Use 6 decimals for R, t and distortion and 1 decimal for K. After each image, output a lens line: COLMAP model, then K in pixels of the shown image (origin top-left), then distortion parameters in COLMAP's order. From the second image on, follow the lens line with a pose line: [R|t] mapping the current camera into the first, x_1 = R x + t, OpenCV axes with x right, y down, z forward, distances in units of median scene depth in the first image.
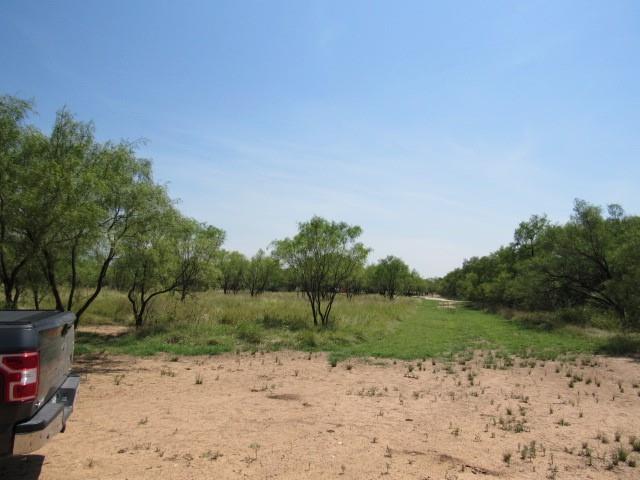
lens RADIAL K [[482.1, 0, 320.0], [0, 482.1, 240.0], [0, 0, 1]] dist [-0.019798, 0.000012]
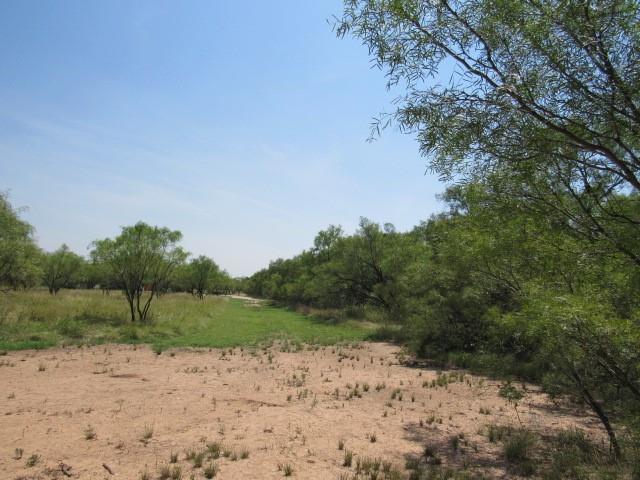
lens RADIAL K [[482.1, 0, 320.0], [0, 482.1, 240.0], [0, 0, 1]] dist [-0.019798, 0.000012]
pose [[0.923292, 0.049169, 0.380939, -0.042220], [-0.050266, 0.998711, -0.007075, -0.017711], [-0.380796, -0.012616, 0.924573, -0.144417]]
